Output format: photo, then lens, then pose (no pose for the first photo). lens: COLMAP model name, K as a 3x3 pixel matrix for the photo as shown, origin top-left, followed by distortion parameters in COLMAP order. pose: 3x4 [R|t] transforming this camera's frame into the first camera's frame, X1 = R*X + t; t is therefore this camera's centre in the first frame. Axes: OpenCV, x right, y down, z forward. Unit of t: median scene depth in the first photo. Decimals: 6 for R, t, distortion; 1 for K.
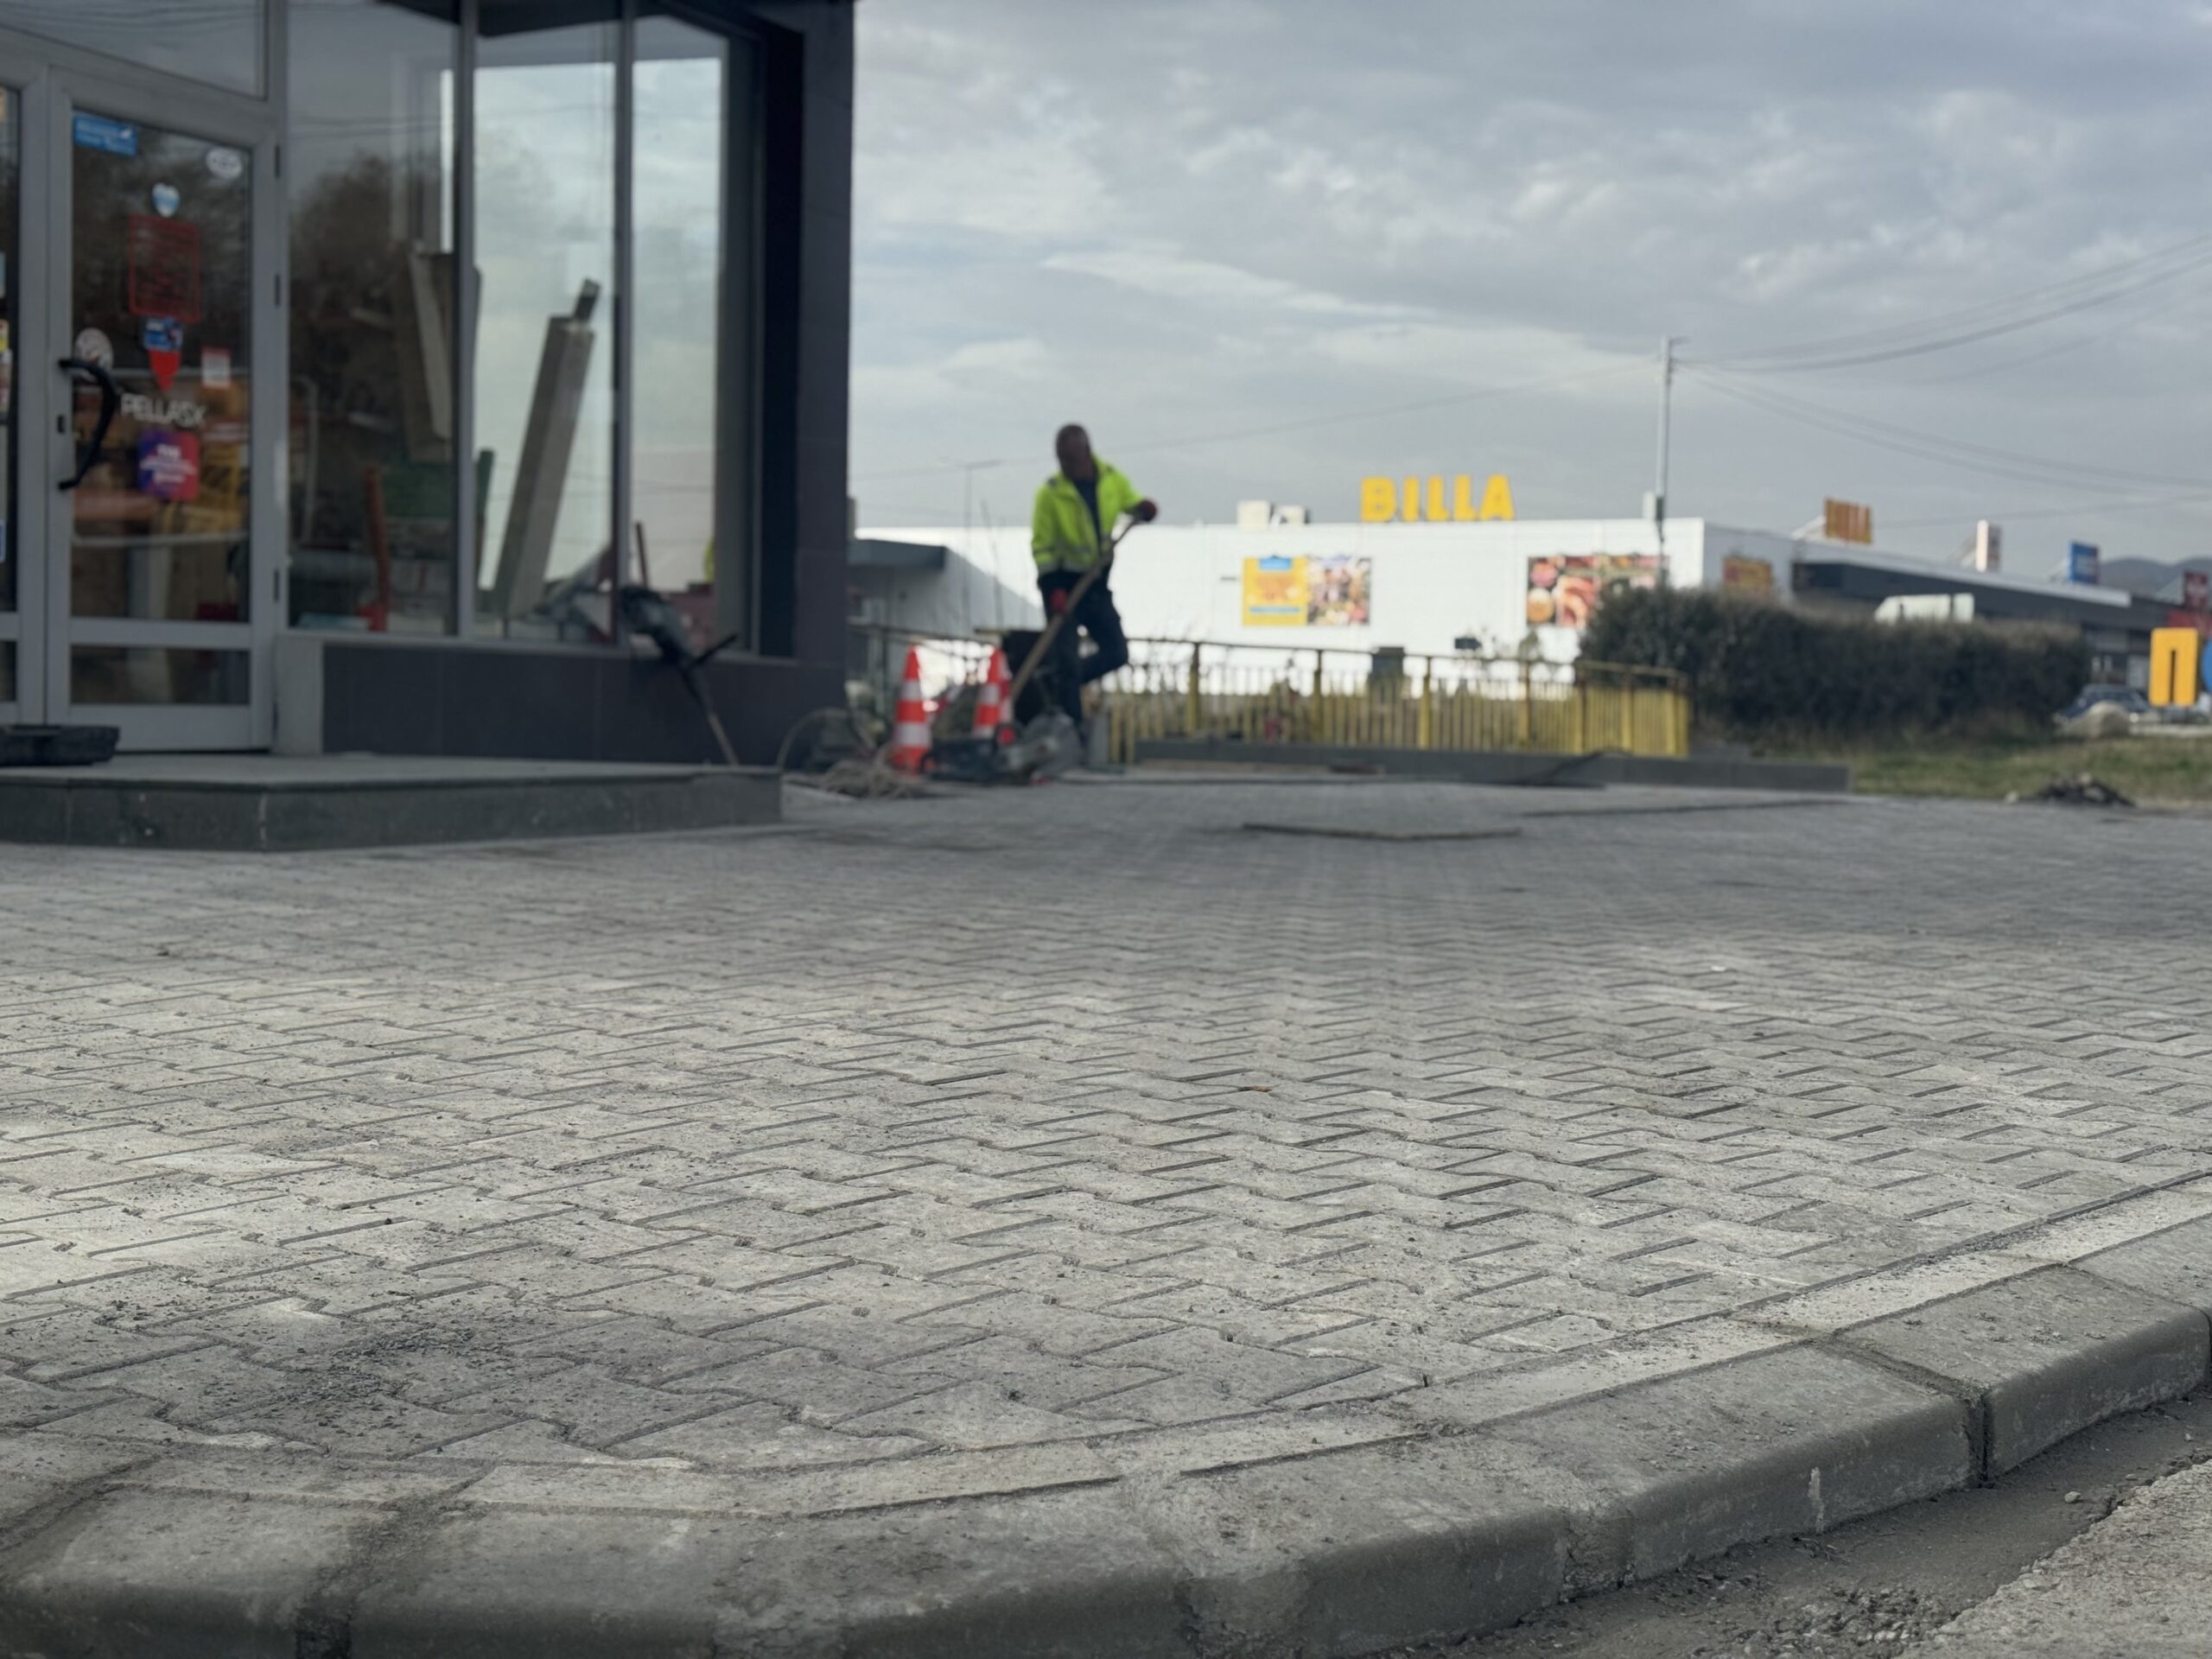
lens RADIAL K [[3090.3, 0, 1106.0], [0, 3090.3, 829.5], [0, 0, 1]] dist [0.195592, -0.431863]
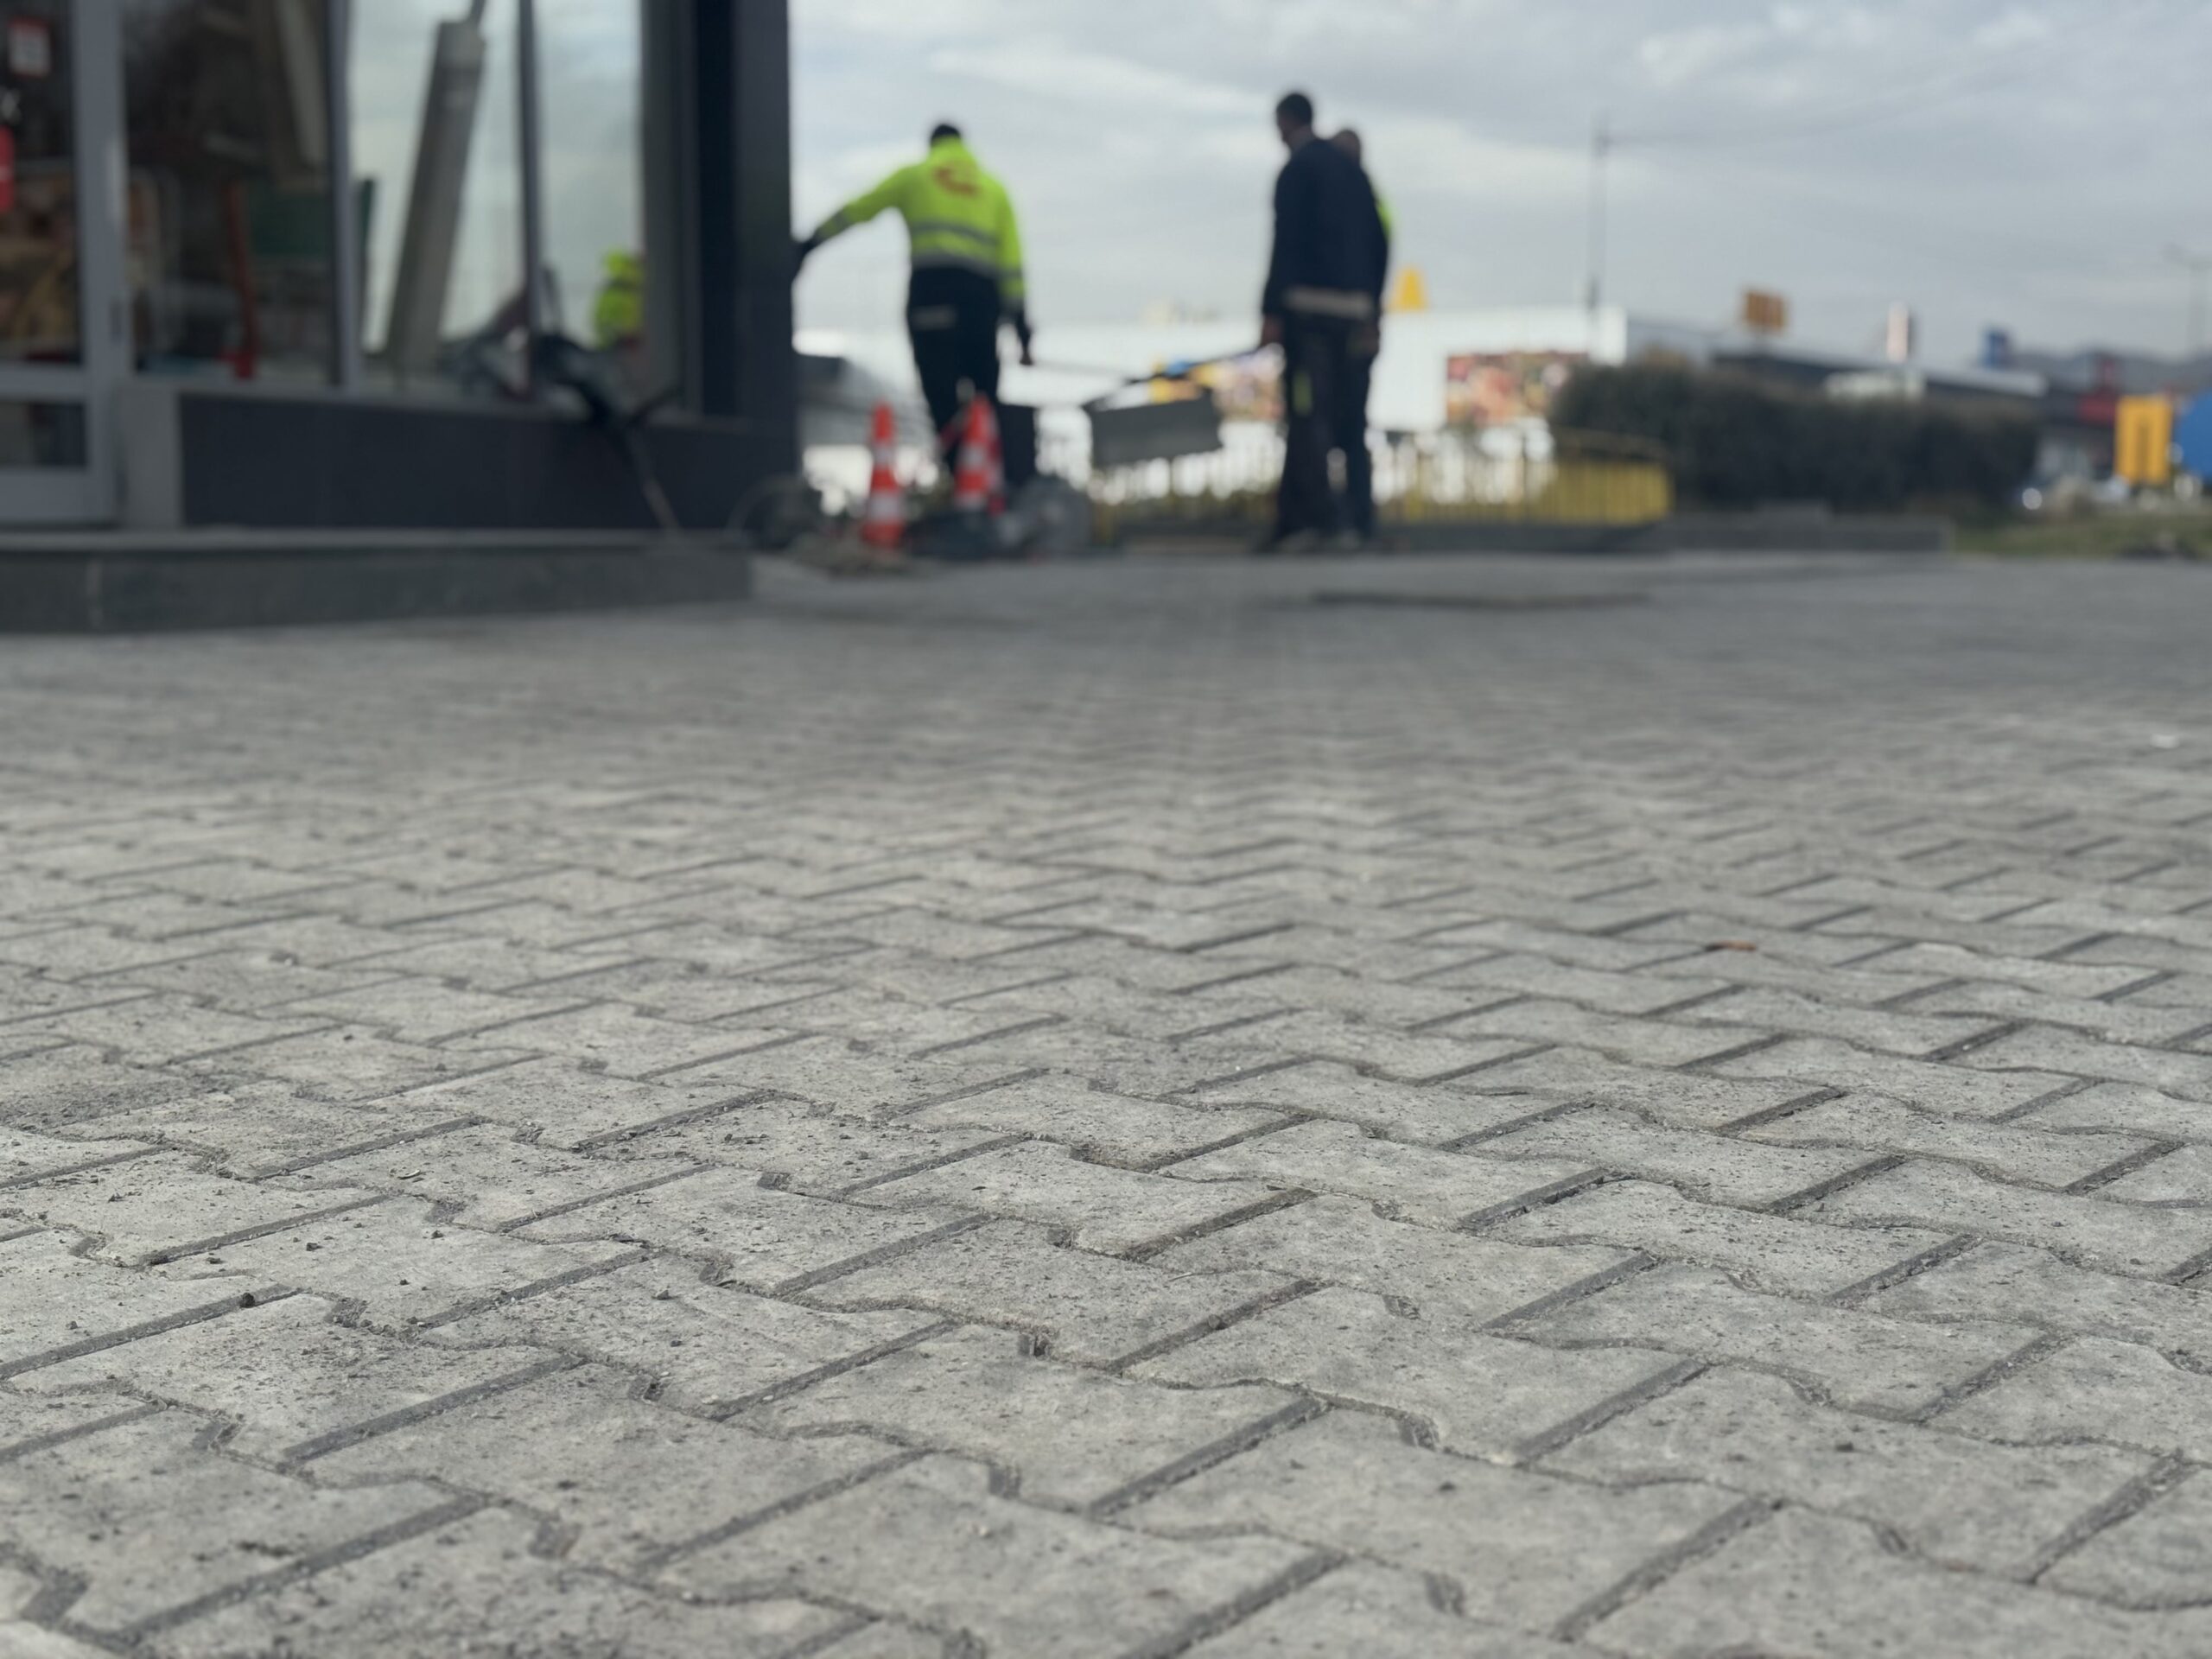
lens RADIAL K [[3090.3, 0, 1106.0], [0, 3090.3, 829.5], [0, 0, 1]] dist [0.195592, -0.431863]
pose [[0.999274, -0.022661, 0.030637, -0.087656], [0.020766, 0.997934, 0.060797, 0.022707], [-0.031952, -0.060117, 0.997680, 0.408733]]
